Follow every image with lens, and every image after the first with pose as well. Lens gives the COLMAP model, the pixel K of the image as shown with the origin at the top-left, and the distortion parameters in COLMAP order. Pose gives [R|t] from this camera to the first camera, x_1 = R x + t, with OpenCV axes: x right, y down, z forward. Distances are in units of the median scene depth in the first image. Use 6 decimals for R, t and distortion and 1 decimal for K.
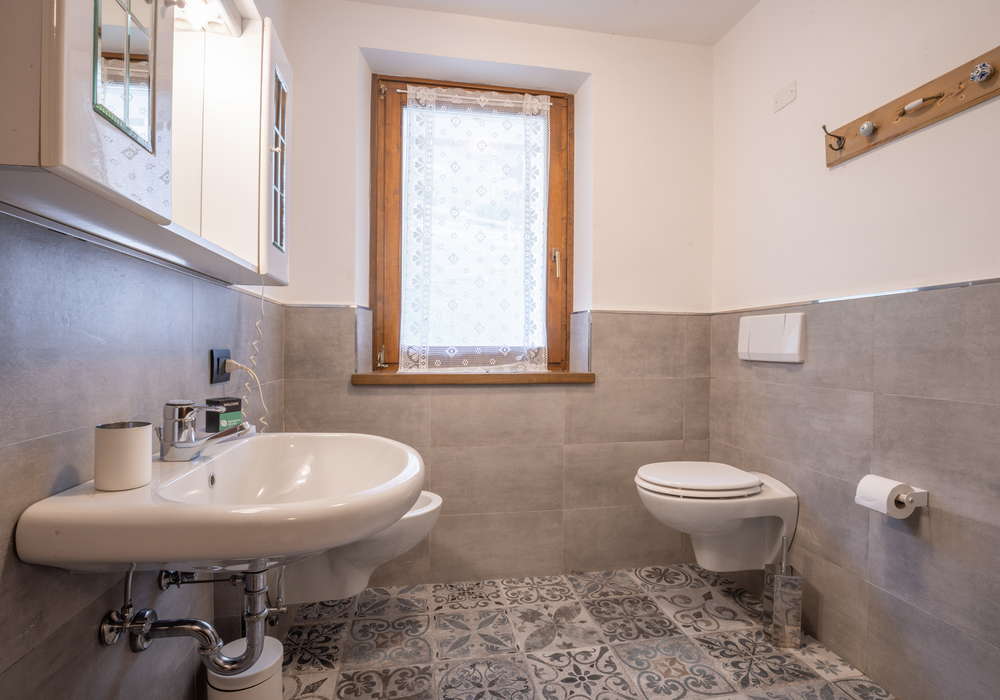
lens RADIAL K [[474.6, 0, 500.0], [0, 474.6, 350.0], [0, 0, 1]] dist [-0.040263, 0.008219]
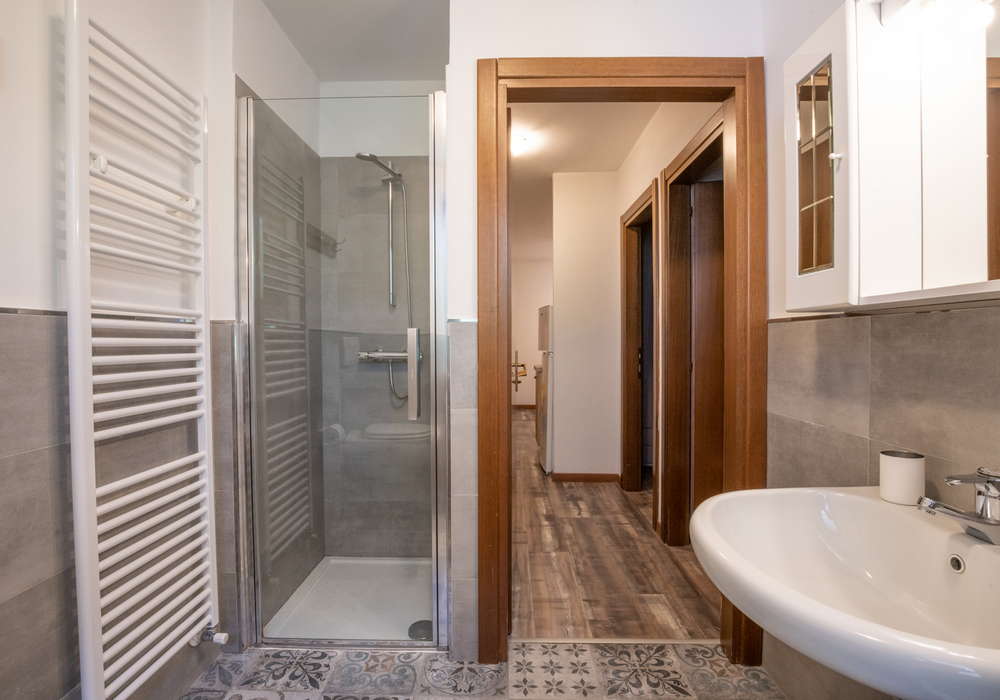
lens RADIAL K [[474.6, 0, 500.0], [0, 474.6, 350.0], [0, 0, 1]] dist [-0.040263, 0.008219]
pose [[-0.979798, -0.005106, 0.199922, 0.653645], [0.000441, 0.999616, 0.027693, -0.080897], [-0.199987, 0.027222, -0.979420, 2.092826]]
